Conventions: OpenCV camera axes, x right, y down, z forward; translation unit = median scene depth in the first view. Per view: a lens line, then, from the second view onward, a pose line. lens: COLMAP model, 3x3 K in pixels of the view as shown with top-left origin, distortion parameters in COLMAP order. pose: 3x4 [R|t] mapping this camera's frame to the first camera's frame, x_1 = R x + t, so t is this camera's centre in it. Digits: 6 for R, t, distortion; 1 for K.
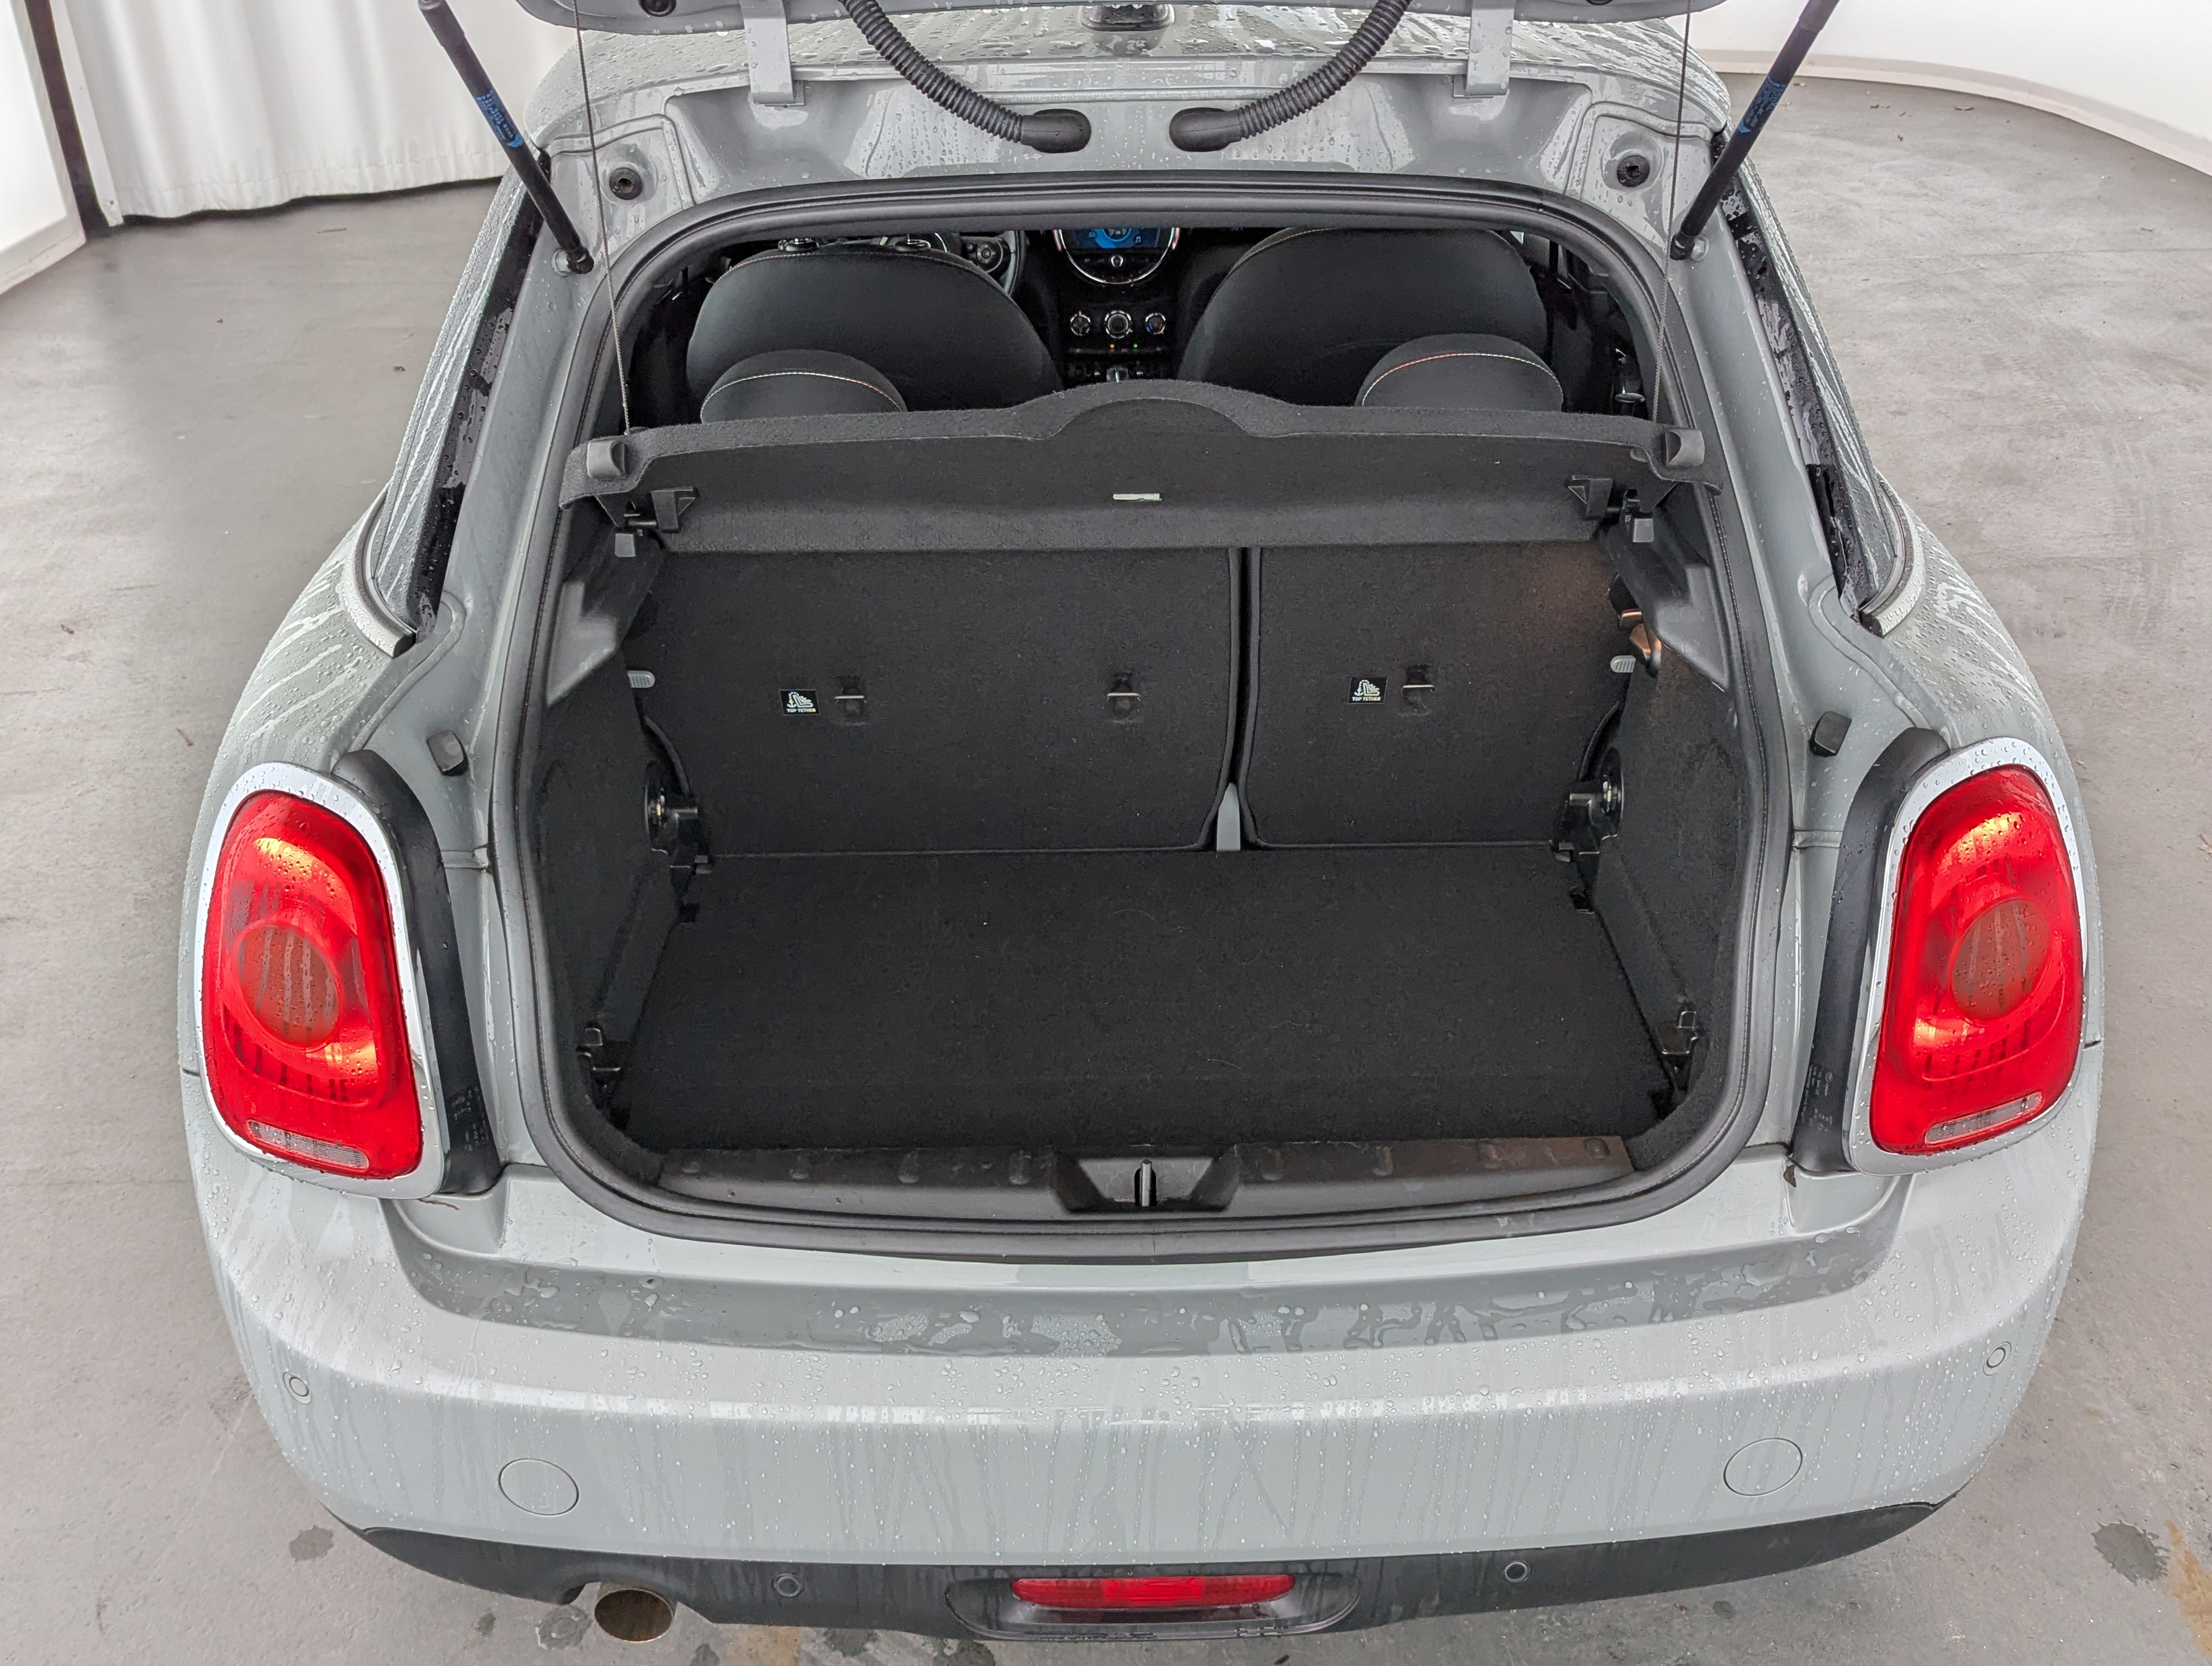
lens RADIAL K [[1984.7, 0, 1126.6], [0, 1984.7, 800.3], [0, 0, 1]] dist [0.074380, -0.087575]
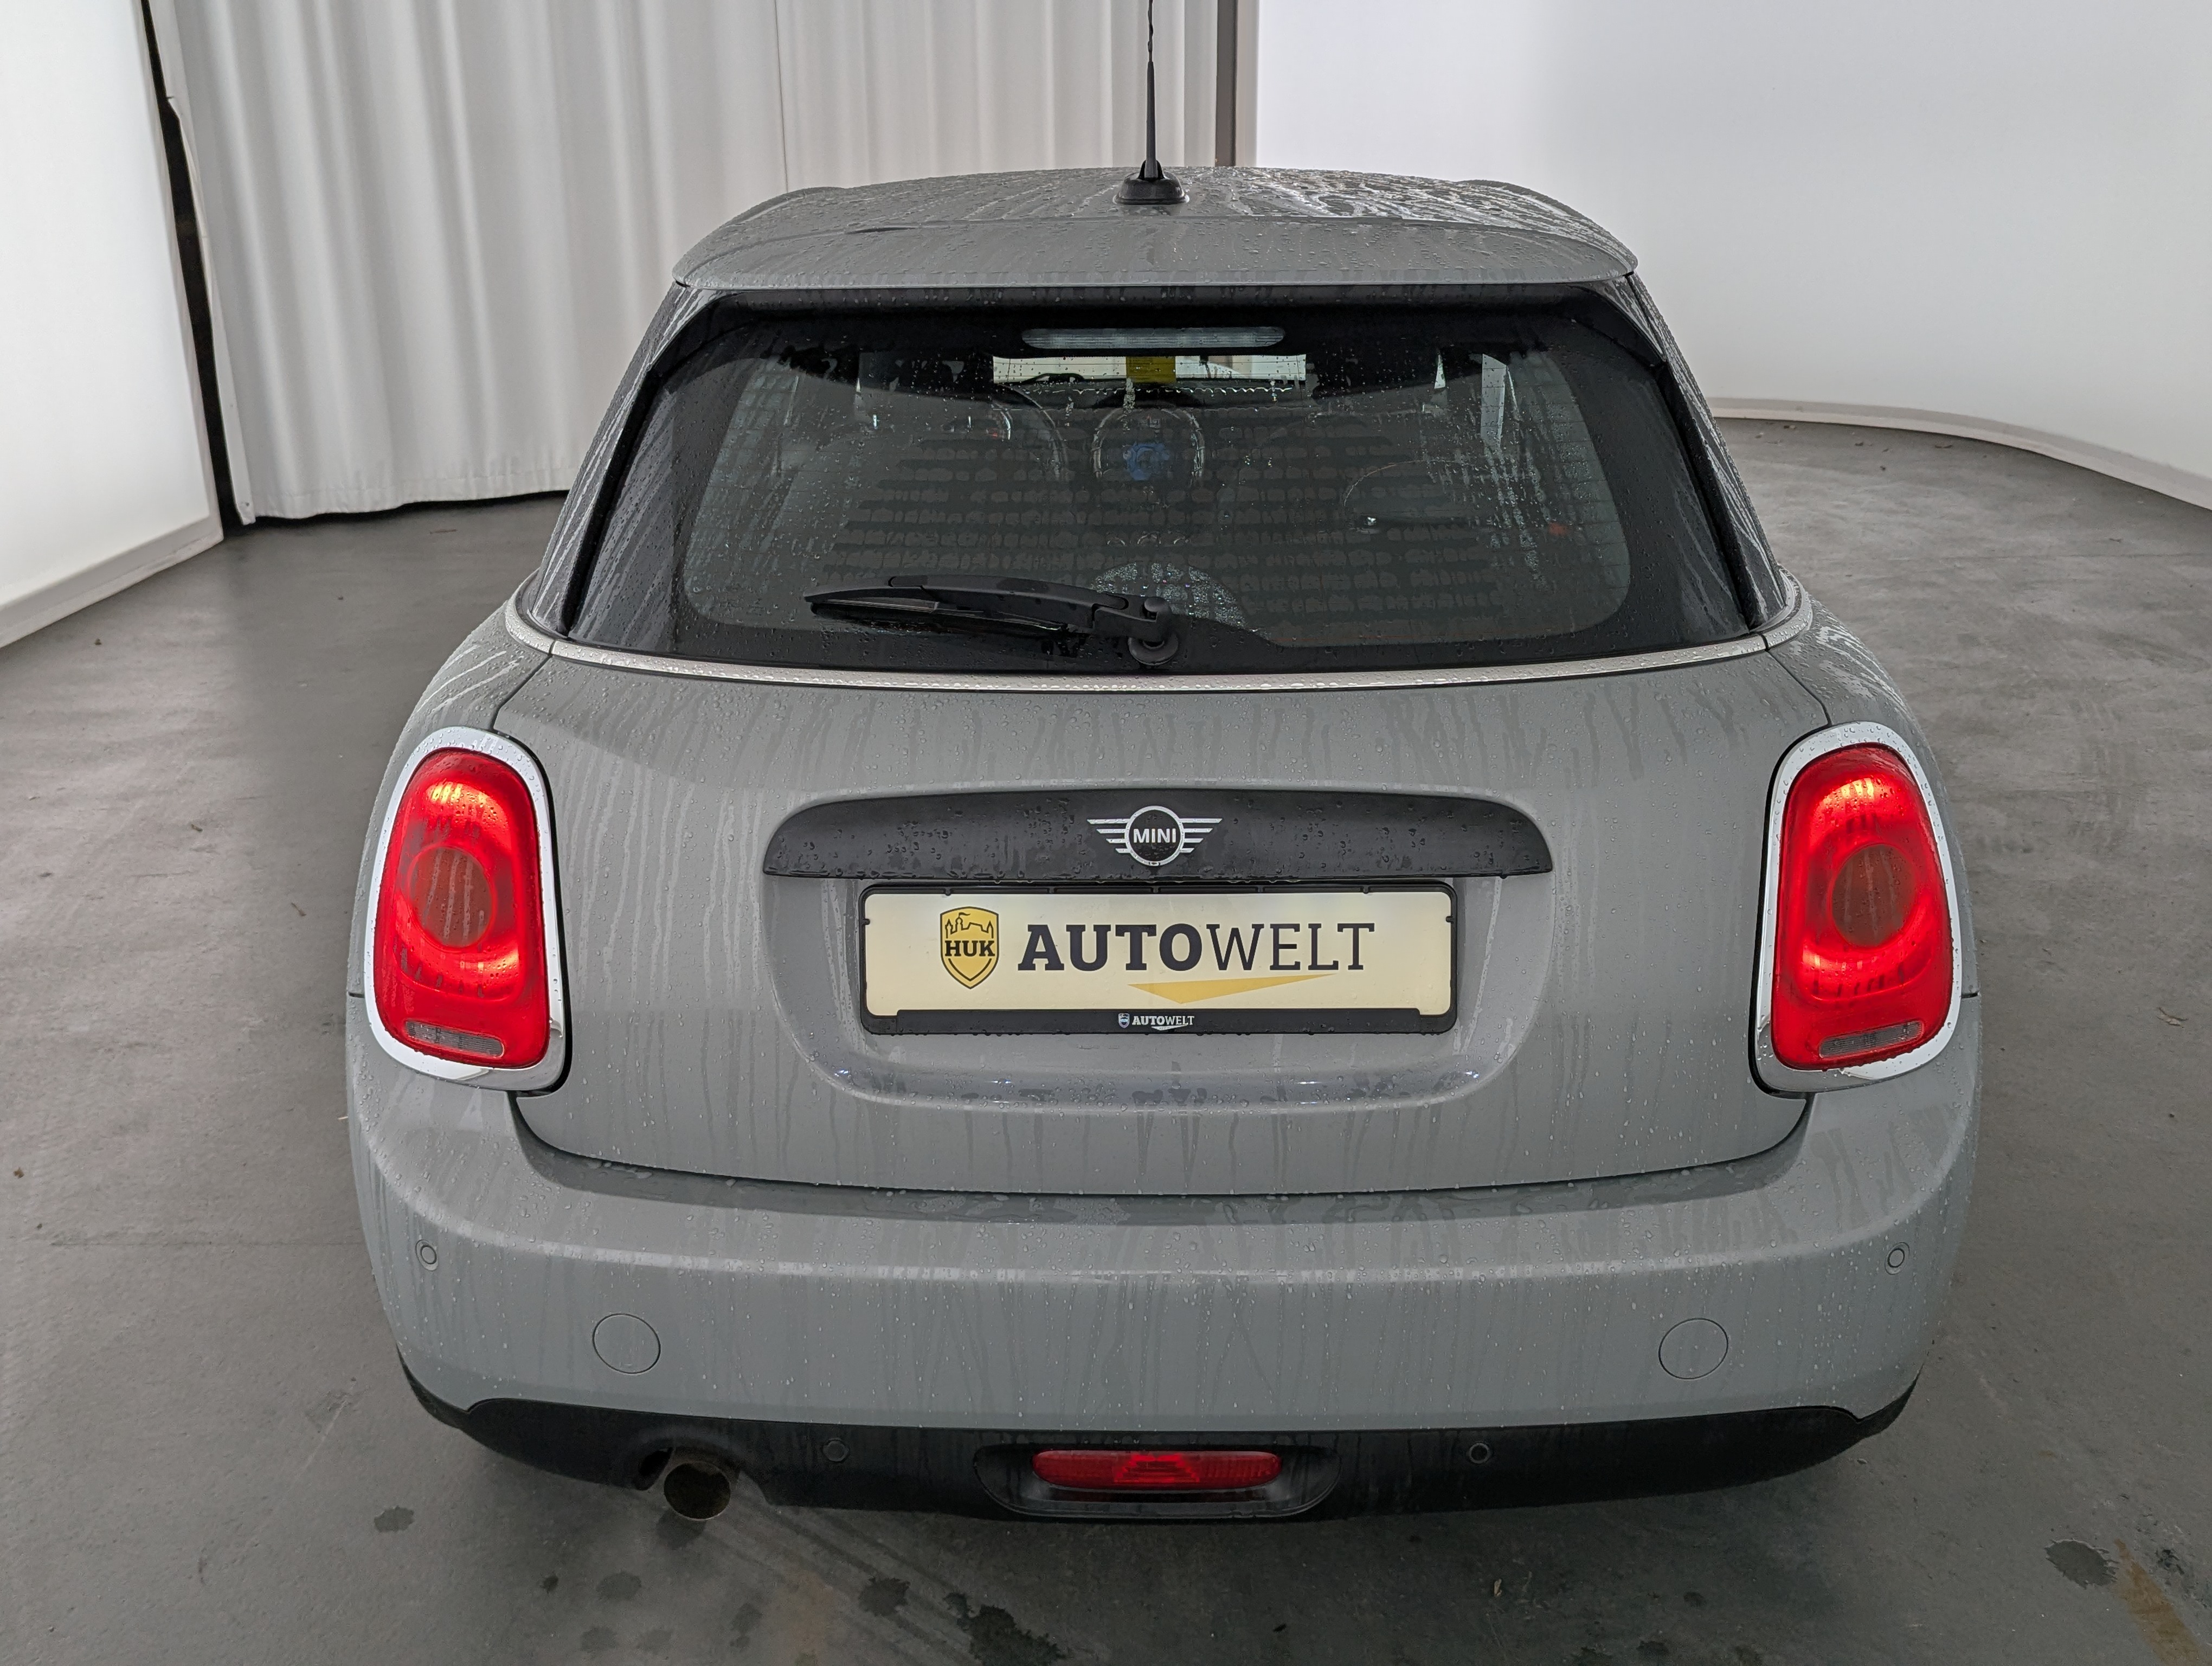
lens RADIAL K [[1984.7, 0, 1102.3], [0, 1984.7, 779.6], [0, 0, 1]] dist [0.074380, -0.087575]
pose [[0.999423, 0.009821, -0.032519, 0.014896], [-0.015815, 0.981743, -0.189551, 0.221648], [0.030064, 0.189956, 0.981332, -0.175015]]
